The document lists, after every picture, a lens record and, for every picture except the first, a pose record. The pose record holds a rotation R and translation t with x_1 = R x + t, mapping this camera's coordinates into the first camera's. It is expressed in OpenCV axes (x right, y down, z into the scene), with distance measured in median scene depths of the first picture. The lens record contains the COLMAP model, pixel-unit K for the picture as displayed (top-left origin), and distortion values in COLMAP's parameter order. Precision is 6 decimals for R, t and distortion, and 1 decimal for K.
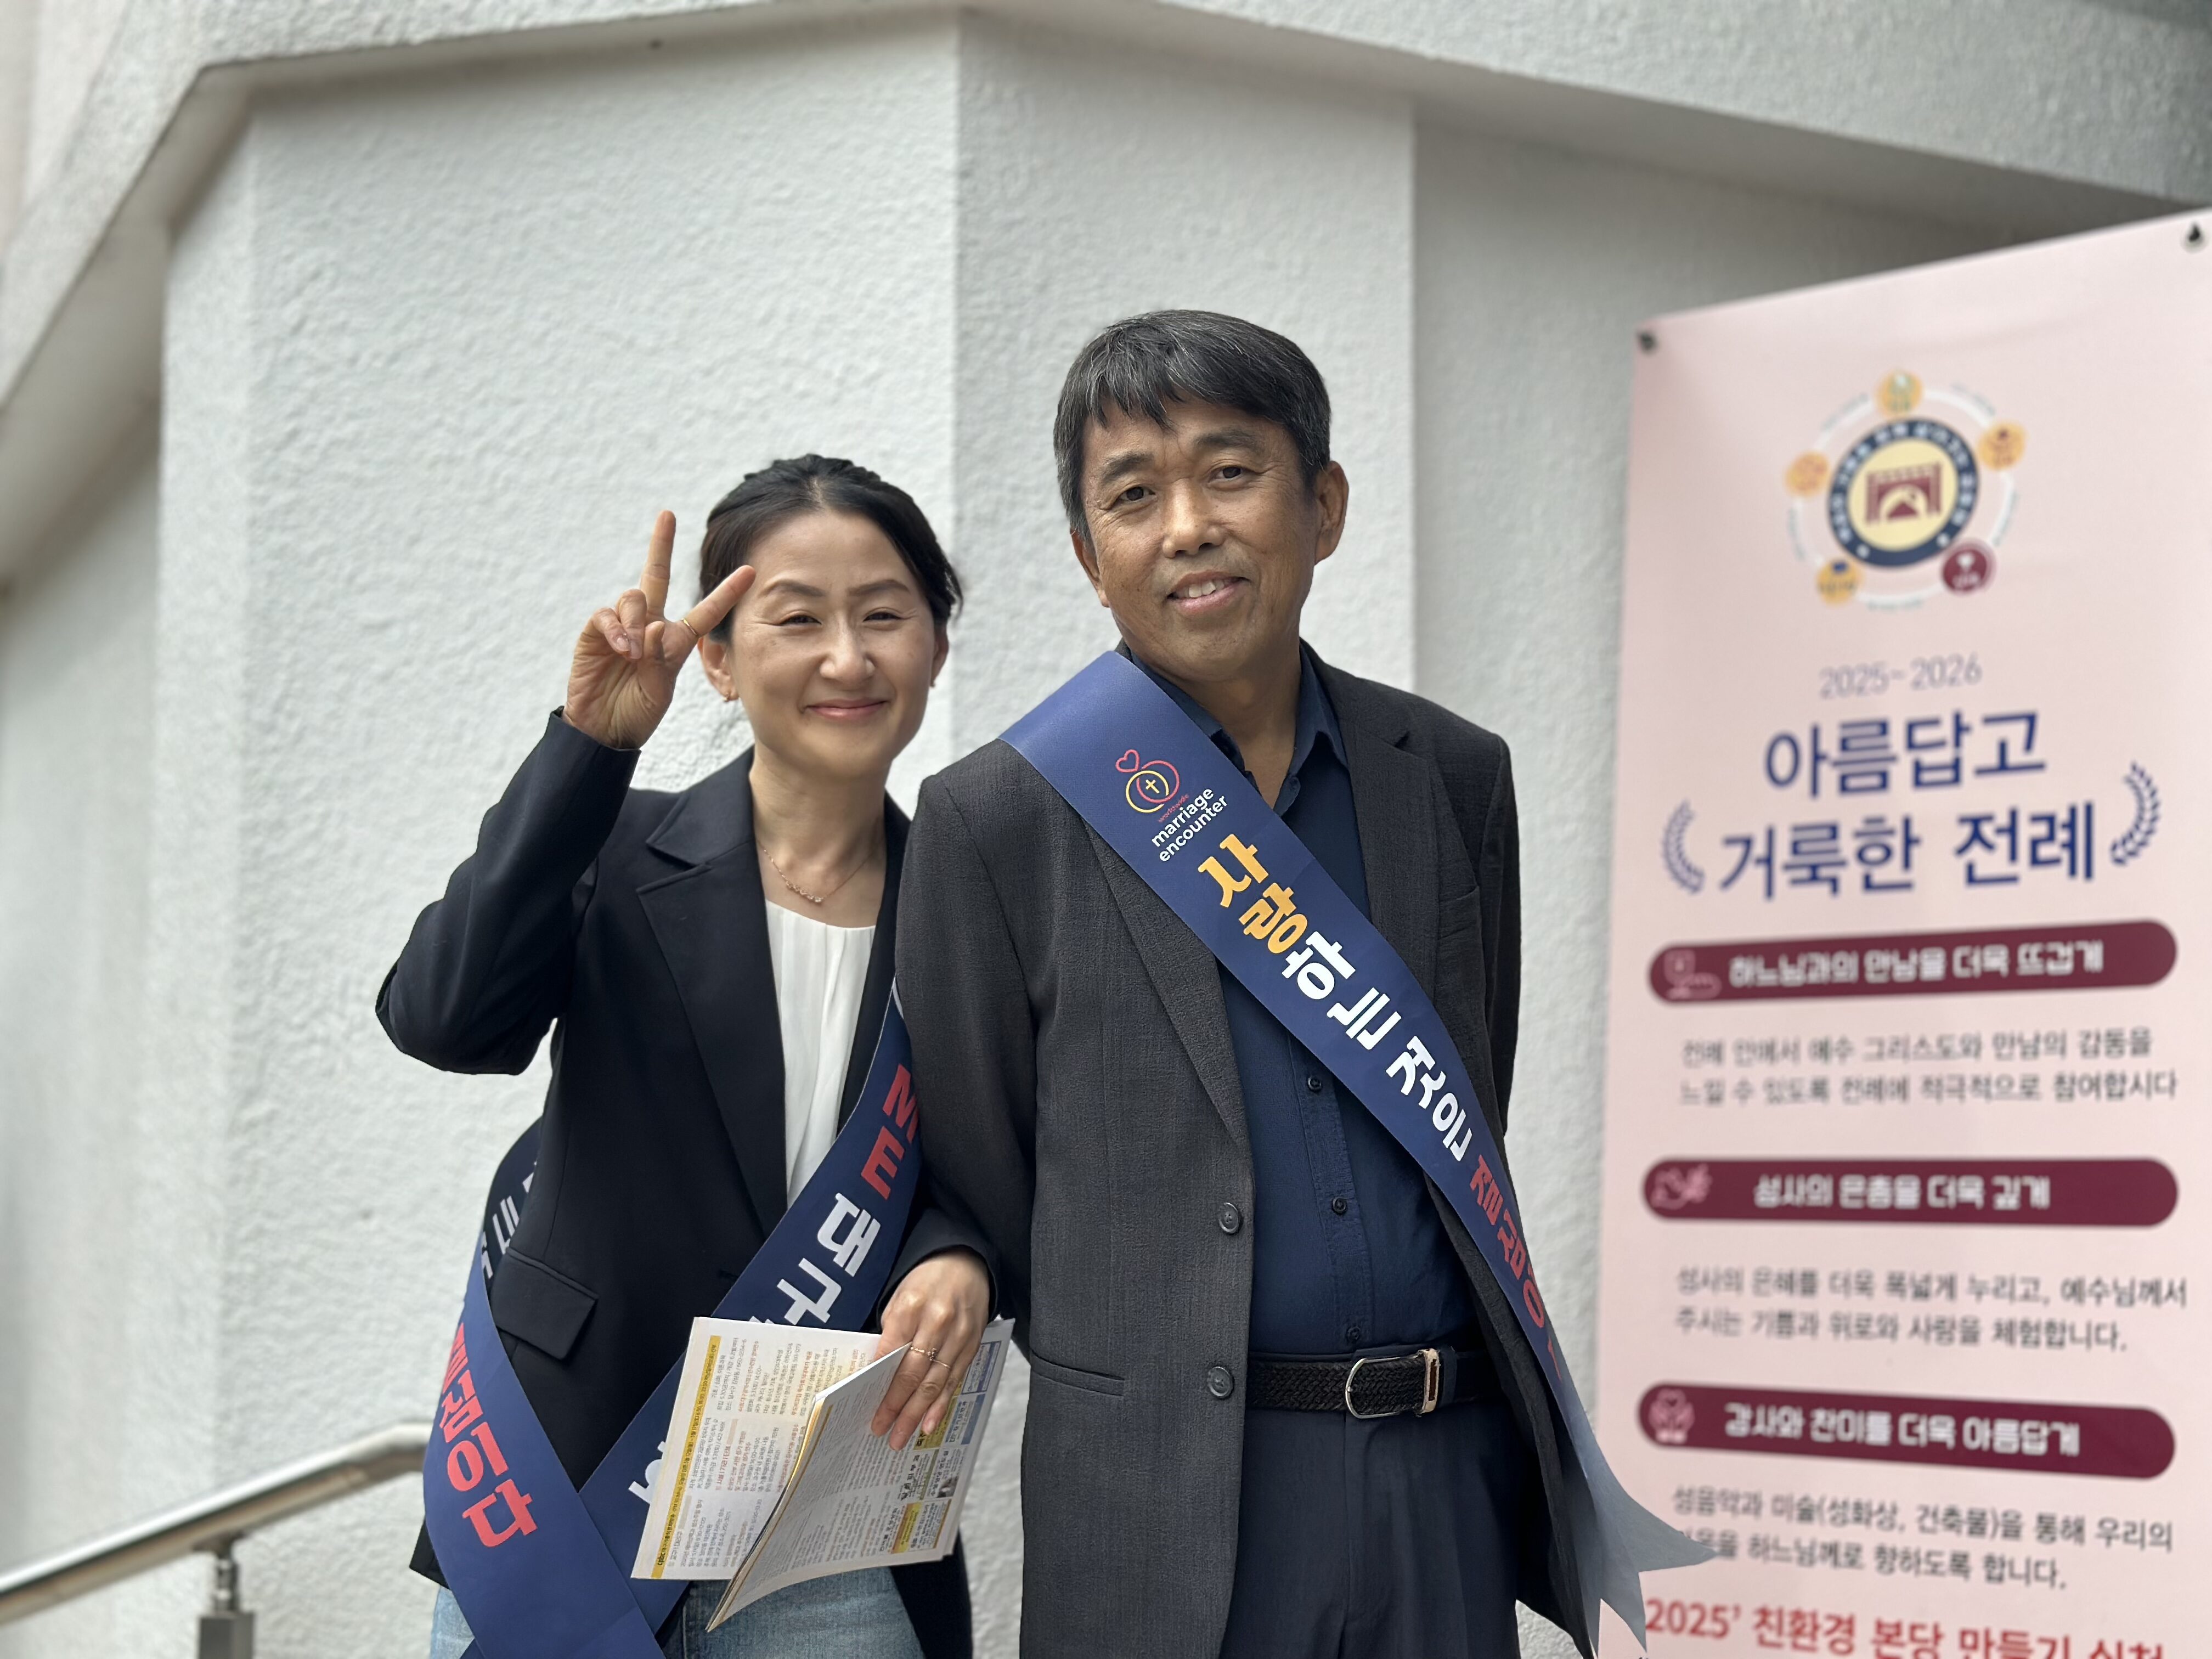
lens RADIAL K [[3089.8, 0, 1105.4], [0, 3089.8, 827.4], [0, 0, 1]] dist [0.170801, 0.000000]
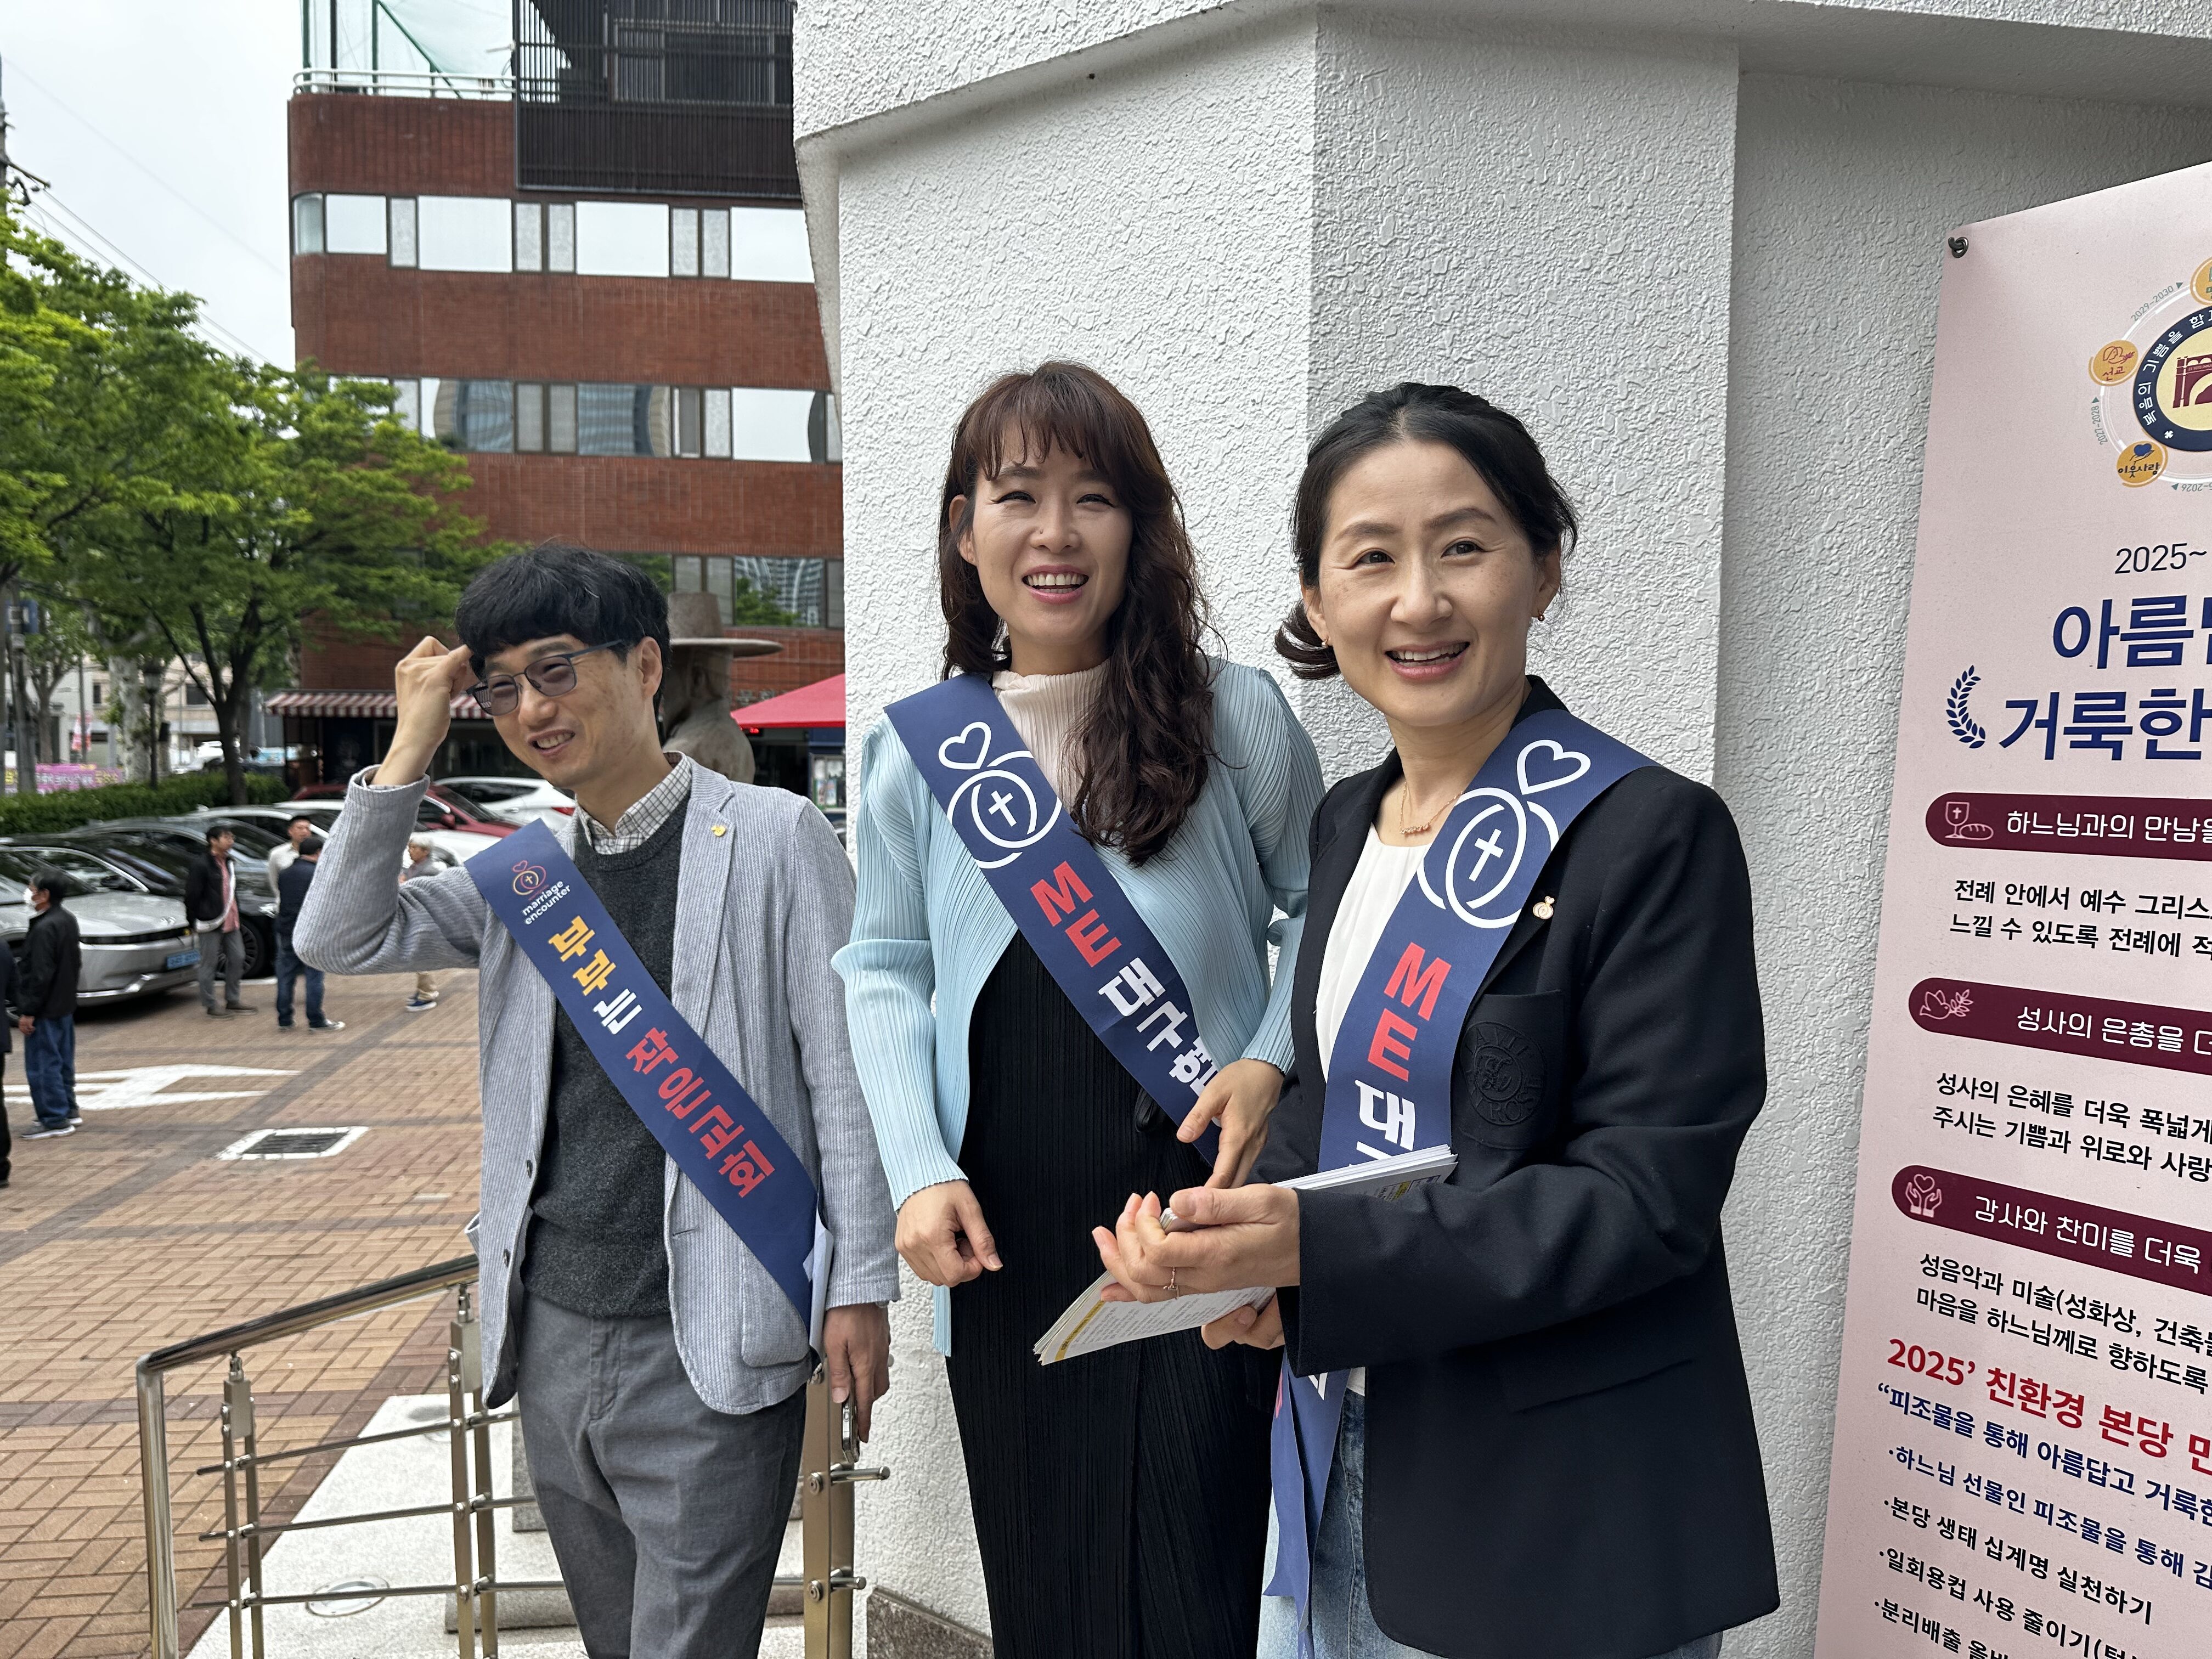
lens RADIAL K [[1560.4, 0, 1122.7], [0, 1560.4, 852.8], [0, 0, 1]] dist [0.004939, 0.000306]
pose [[0.954231, 0.021083, -0.298327, 0.064205], [0.035221, 0.982649, 0.182102, -0.059374], [0.296990, -0.184275, 0.936931, 0.372335]]
